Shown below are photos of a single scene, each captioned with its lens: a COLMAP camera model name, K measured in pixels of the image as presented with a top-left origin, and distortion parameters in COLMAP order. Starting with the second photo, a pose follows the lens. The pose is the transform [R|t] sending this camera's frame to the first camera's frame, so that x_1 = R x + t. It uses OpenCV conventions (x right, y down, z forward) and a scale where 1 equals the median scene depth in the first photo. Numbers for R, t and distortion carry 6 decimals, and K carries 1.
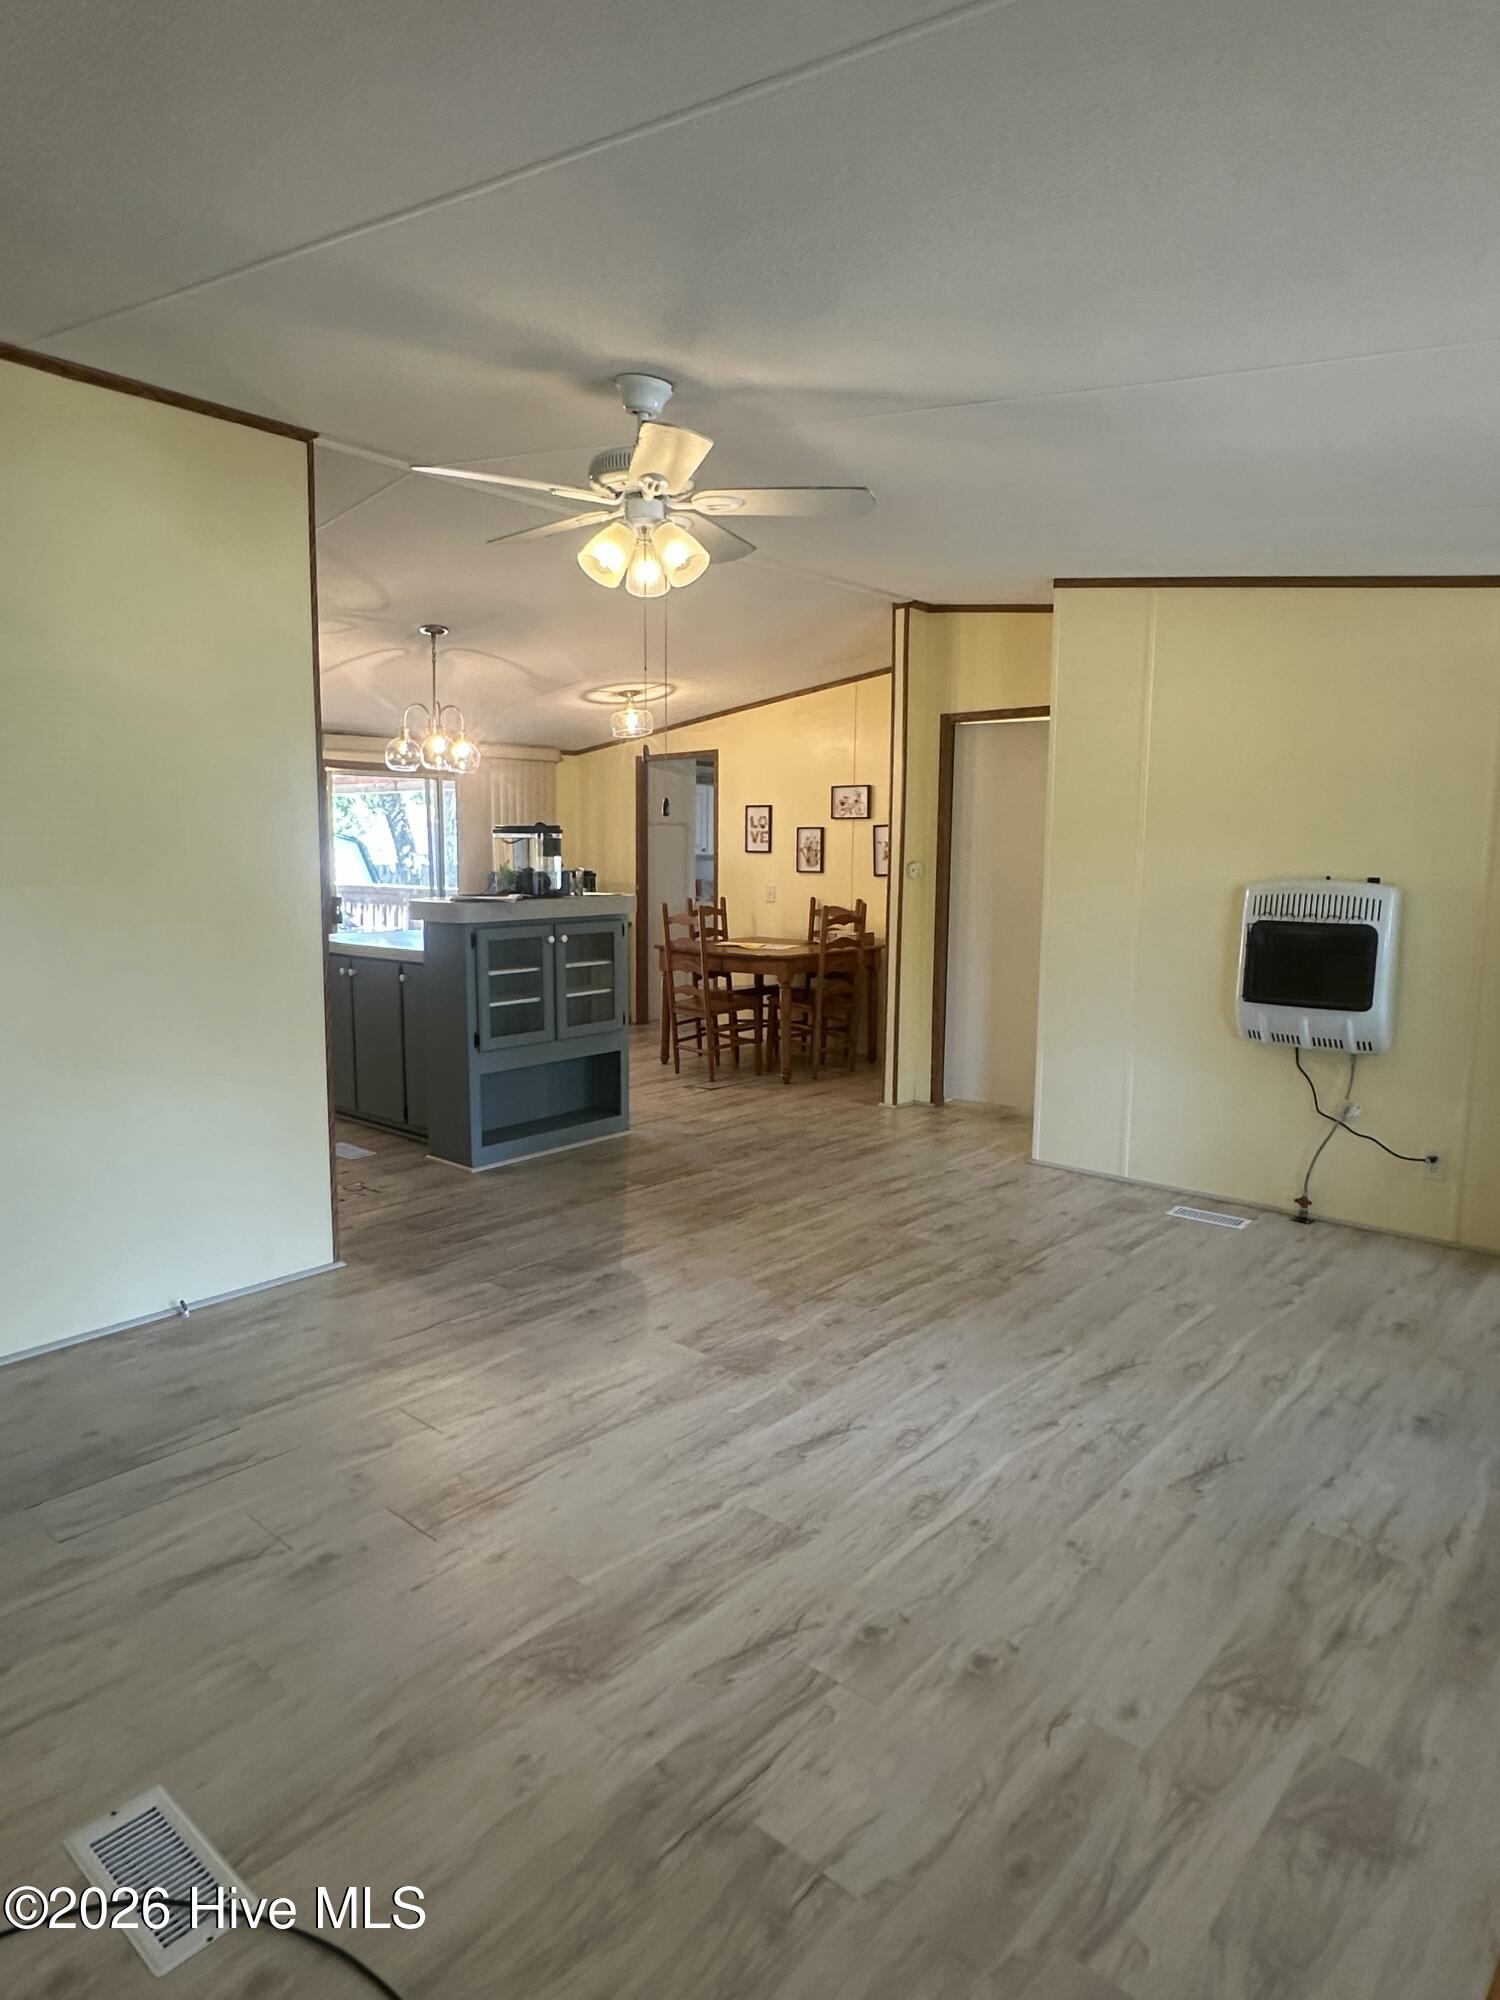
lens RADIAL K [[1189.3, 0, 747.0], [0, 1189.3, 1009.0], [0, 0, 1]] dist [-0.012092, -0.002560]
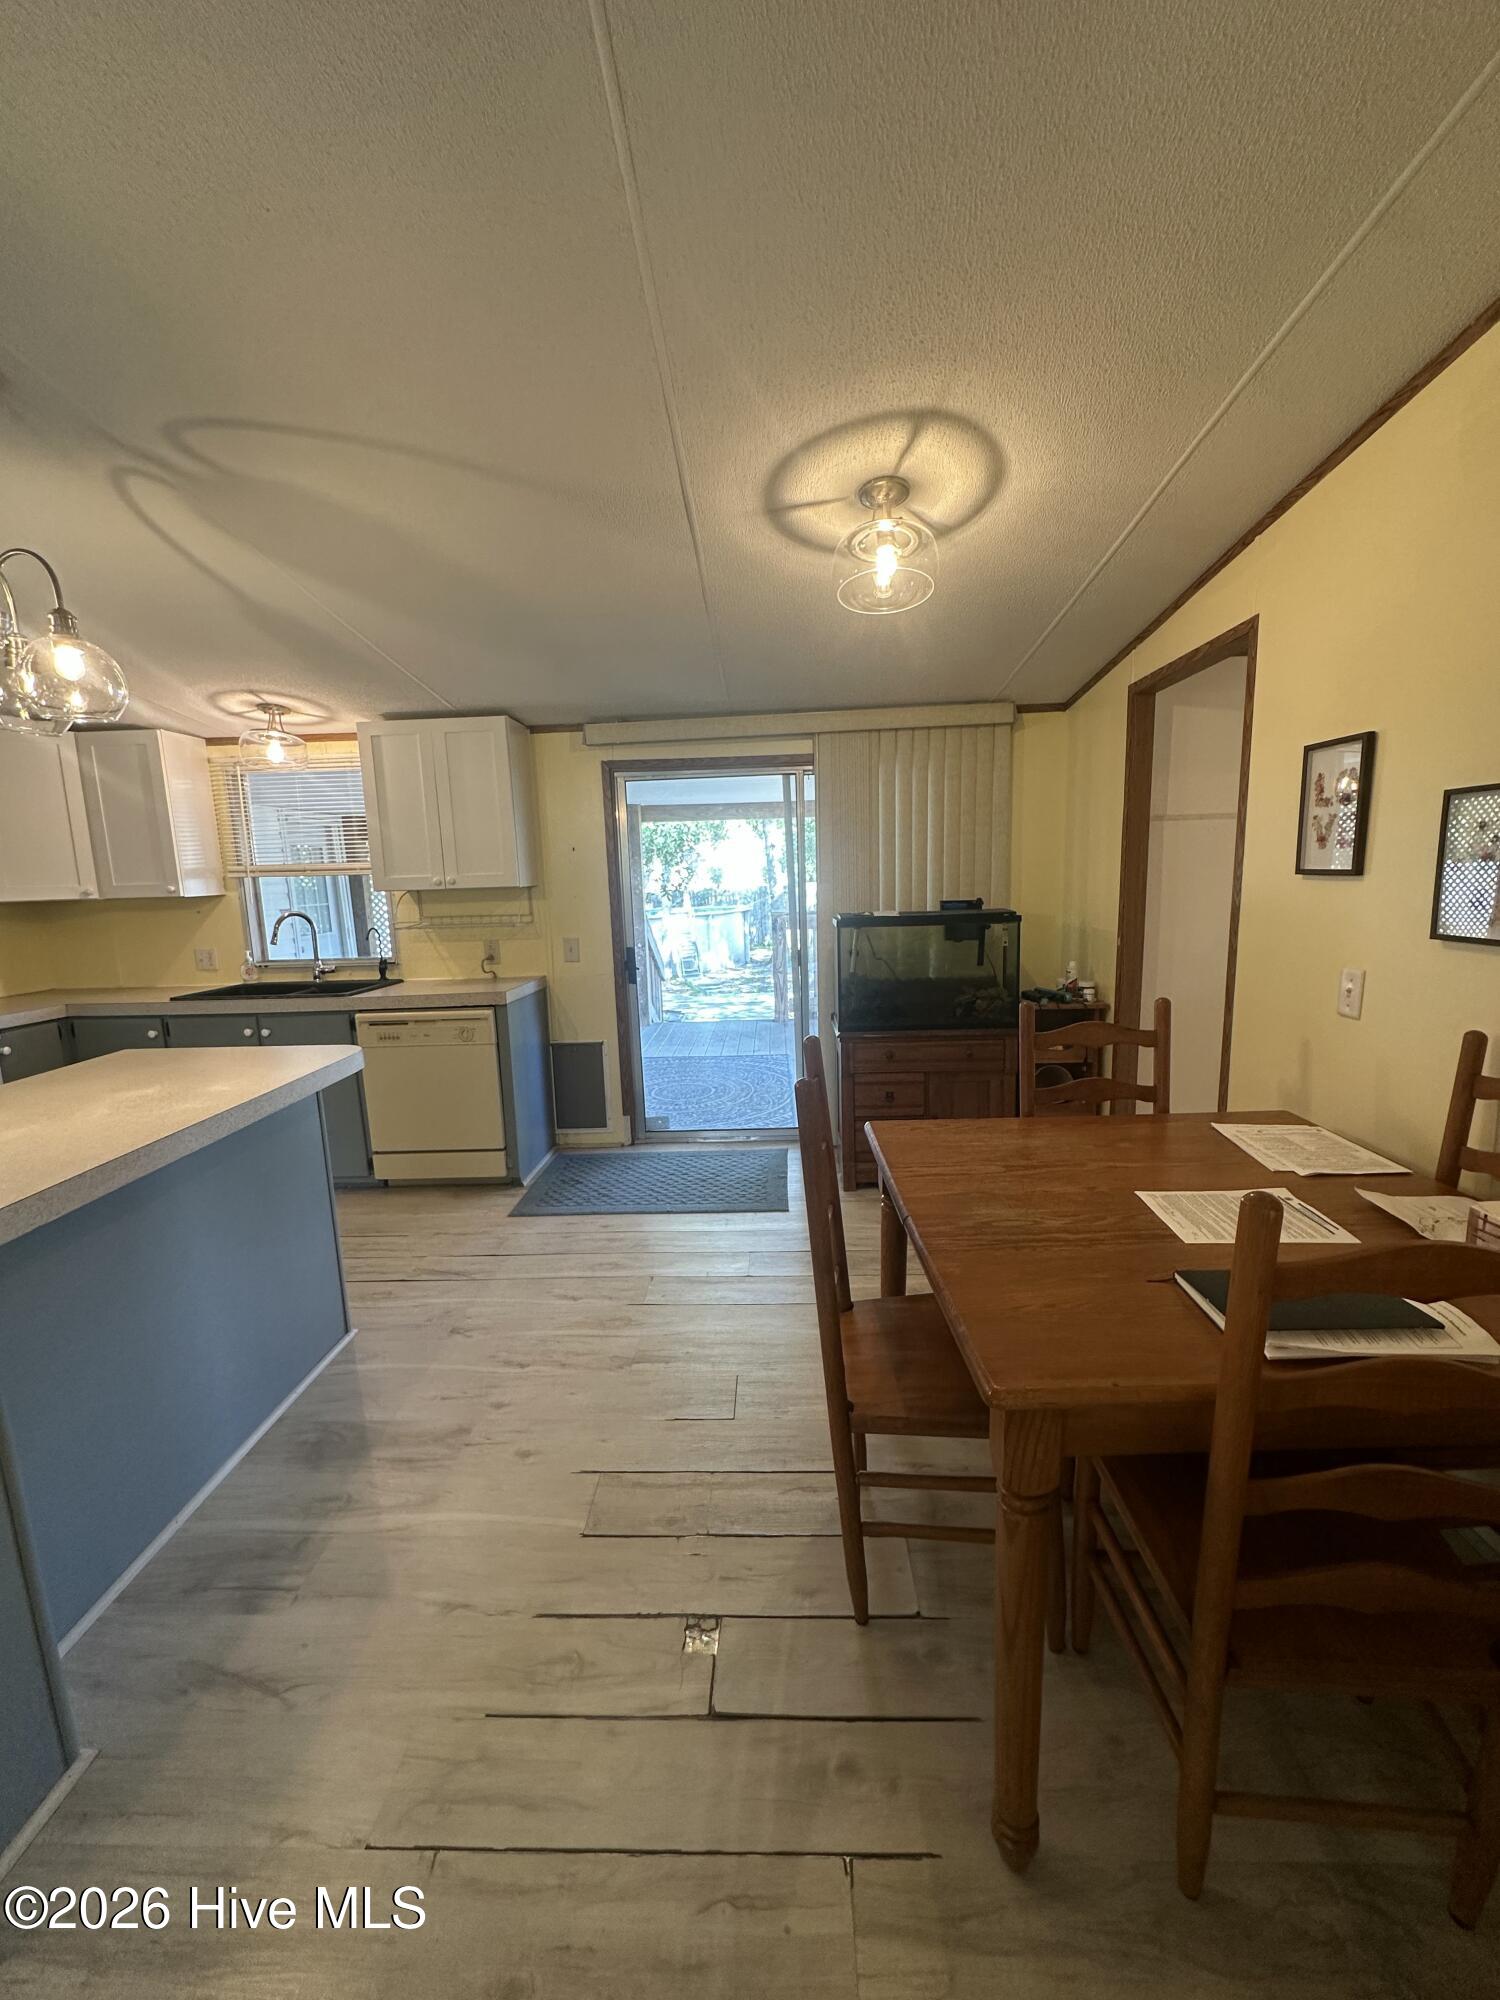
lens RADIAL K [[800.3, 0, 744.2], [0, 800.3, 998.0], [0, 0, 1]] dist [-0.001644, -0.000780]
pose [[0.624109, 0.100084, -0.774901, 0.191174], [-0.072186, 0.994906, 0.070360, -0.210115], [0.777996, 0.012025, 0.628154, 1.511911]]
